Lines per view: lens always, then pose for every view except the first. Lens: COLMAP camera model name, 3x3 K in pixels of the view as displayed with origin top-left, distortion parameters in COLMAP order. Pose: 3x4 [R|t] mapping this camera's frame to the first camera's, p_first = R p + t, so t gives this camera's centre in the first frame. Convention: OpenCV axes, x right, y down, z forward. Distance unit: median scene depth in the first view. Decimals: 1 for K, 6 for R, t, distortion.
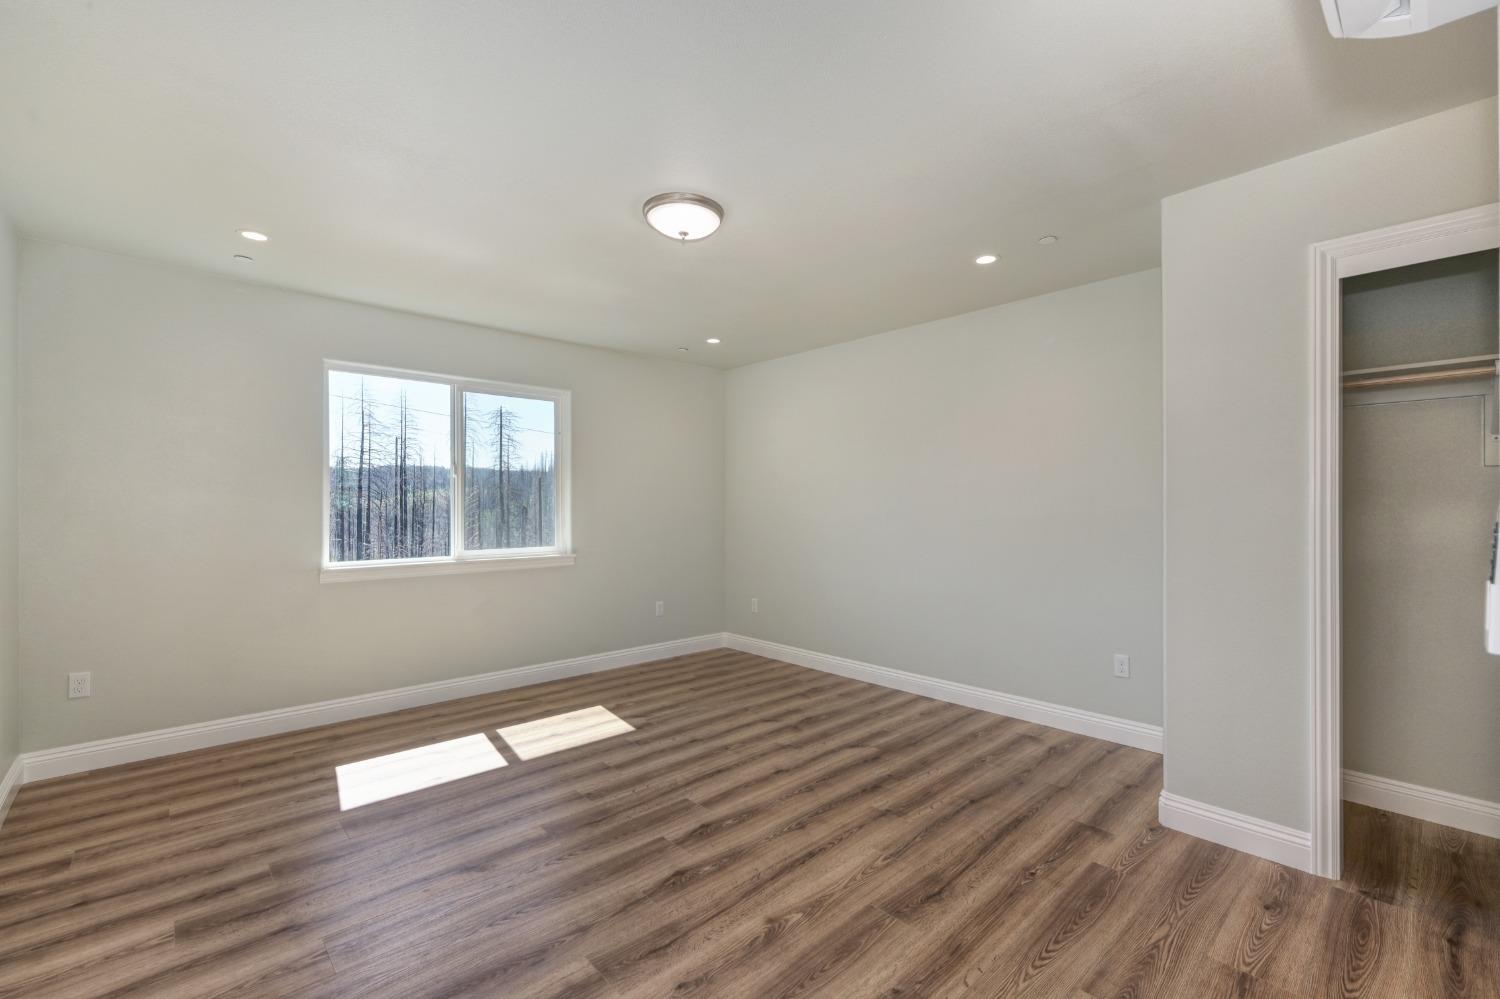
lens RADIAL K [[638.9, 0, 751.2], [0, 638.9, 508.2], [0, 0, 1]] dist [-0.000722, -0.000161]
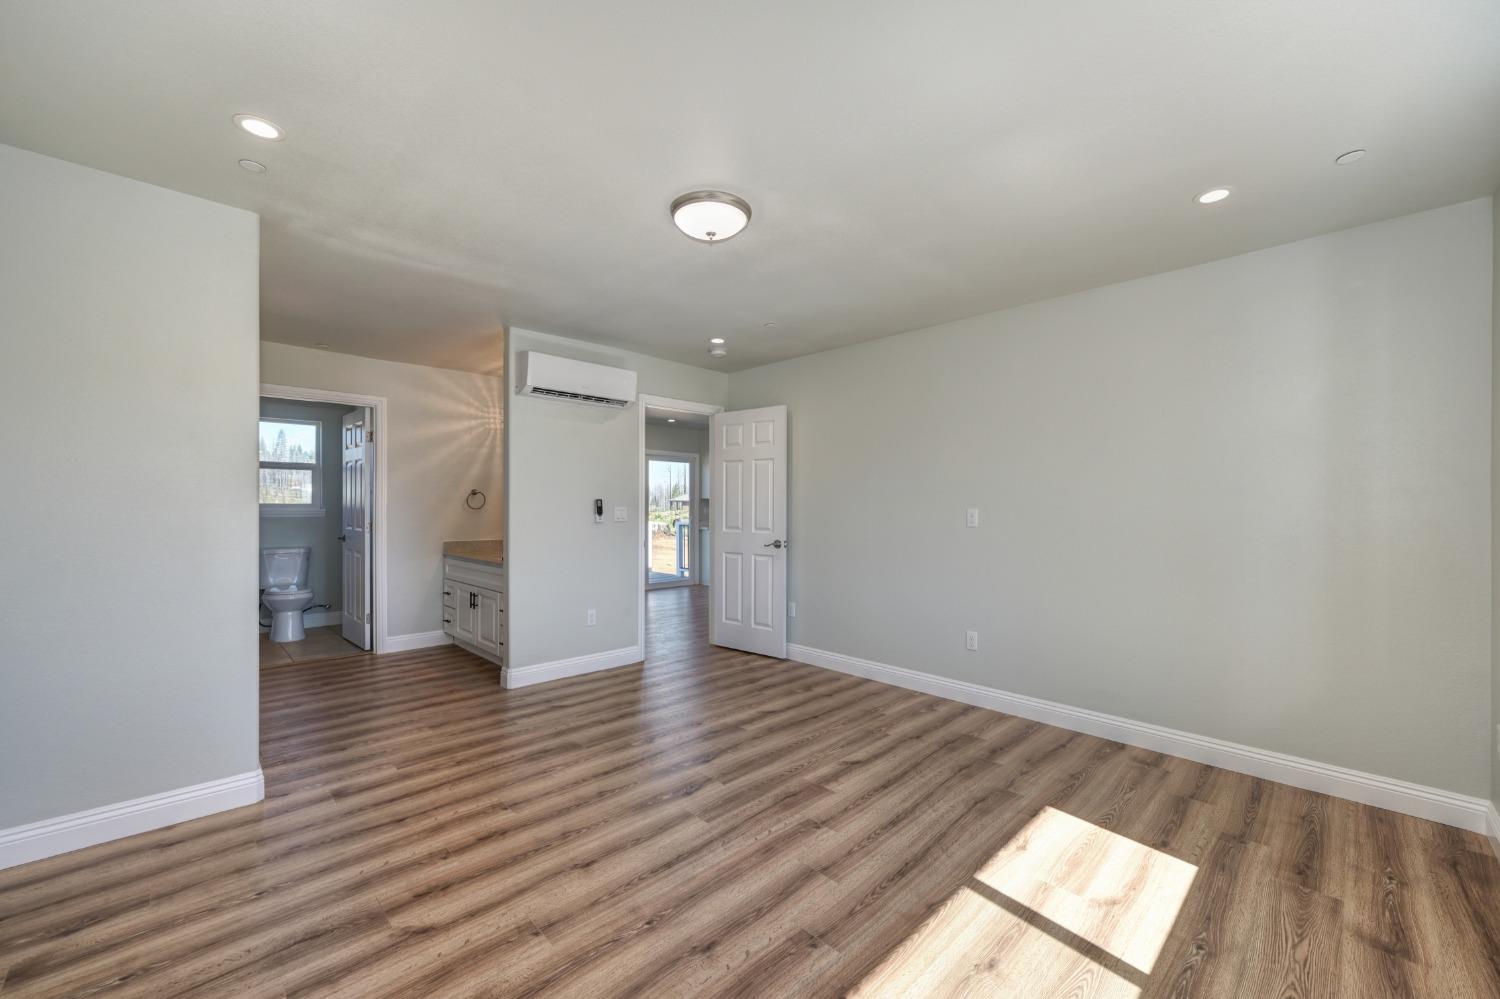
lens RADIAL K [[596.2, 0, 755.4], [0, 596.2, 504.2], [0, 0, 1]] dist [-0.000676, 0.000007]
pose [[-0.999368, -0.006512, -0.034936, -0.114407], [-0.006518, 0.999979, 0.000045, -0.005747], [0.034935, 0.000273, -0.999390, 1.563265]]
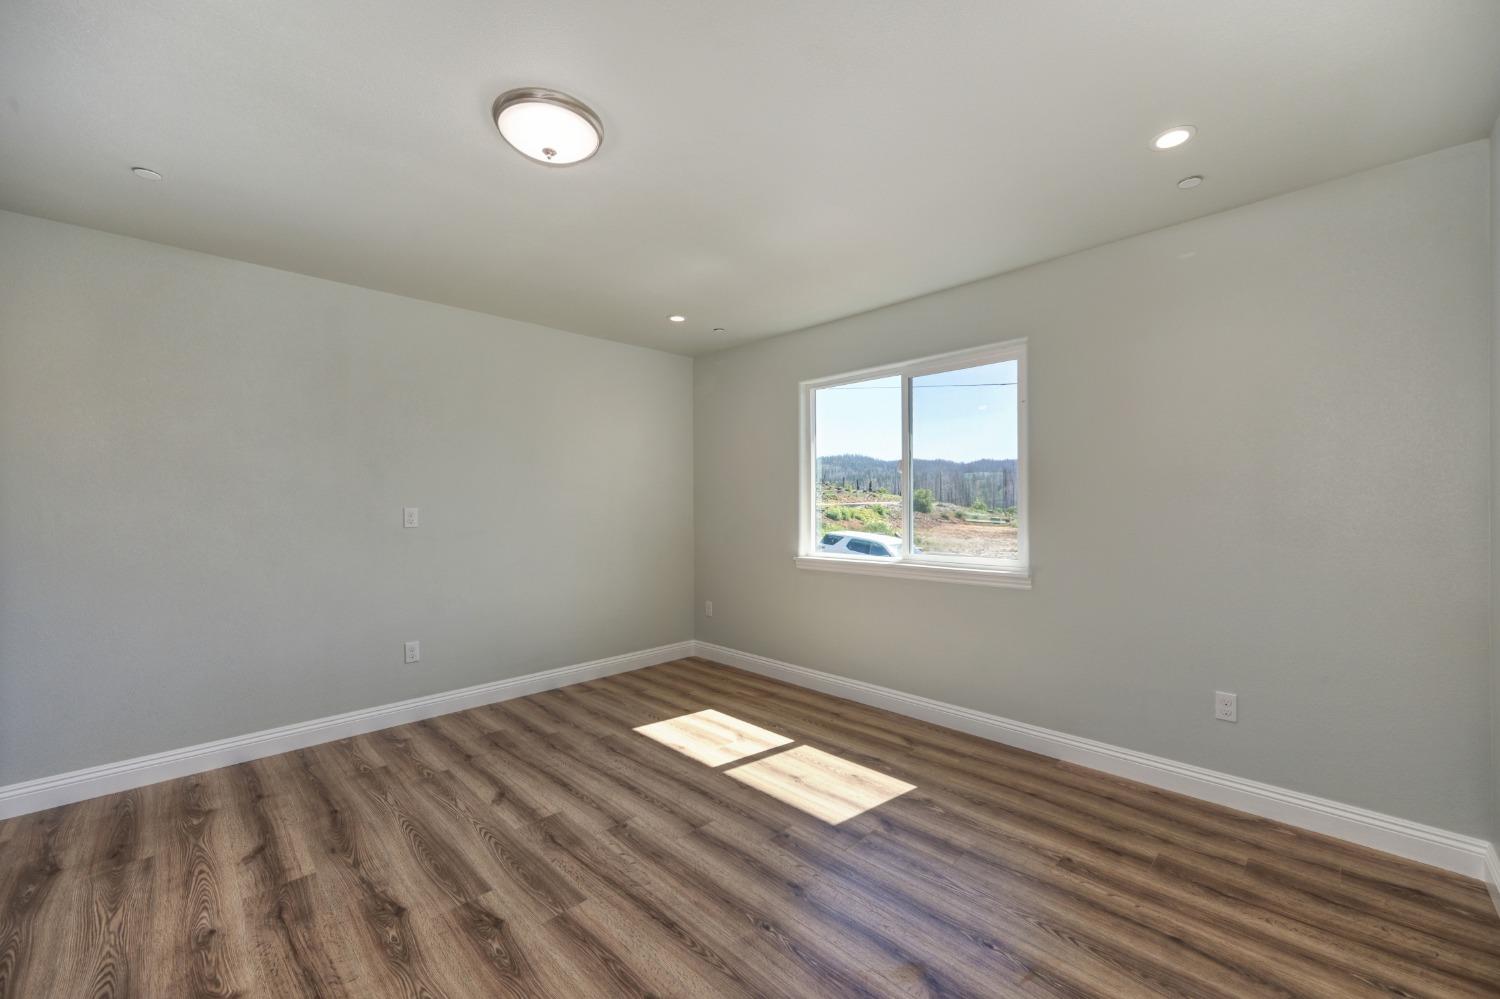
lens RADIAL K [[588.8, 0, 753.4], [0, 588.8, 496.8], [0, 0, 1]] dist [-0.000037, -0.000104]
pose [[0.038325, -0.012087, -0.999192, 0.499794], [0.002261, 0.999925, -0.012010, -0.004636], [0.999263, -0.001799, 0.038350, 0.980164]]
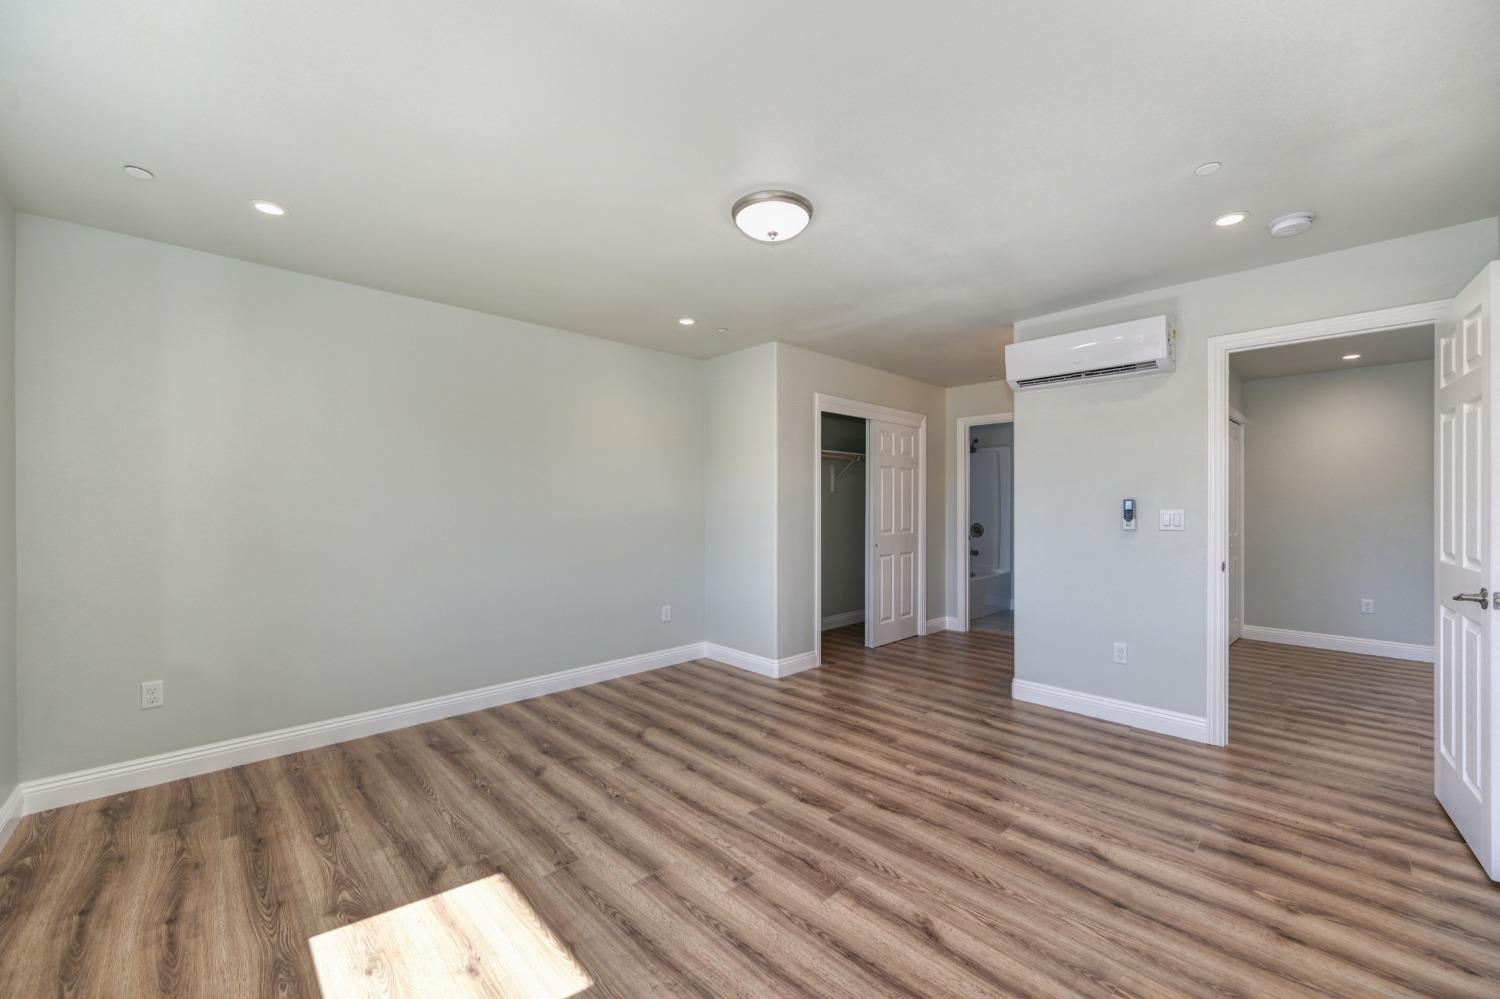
lens RADIAL K [[591.7, 0, 754.4], [0, 591.7, 502.1], [0, 0, 1]] dist [-0.000428, -0.000020]
pose [[-0.018614, 0.004875, 0.999815, -0.831683], [0.003544, 0.999982, -0.004810, -0.006964], [-0.999820, 0.003454, -0.018631, 0.842843]]
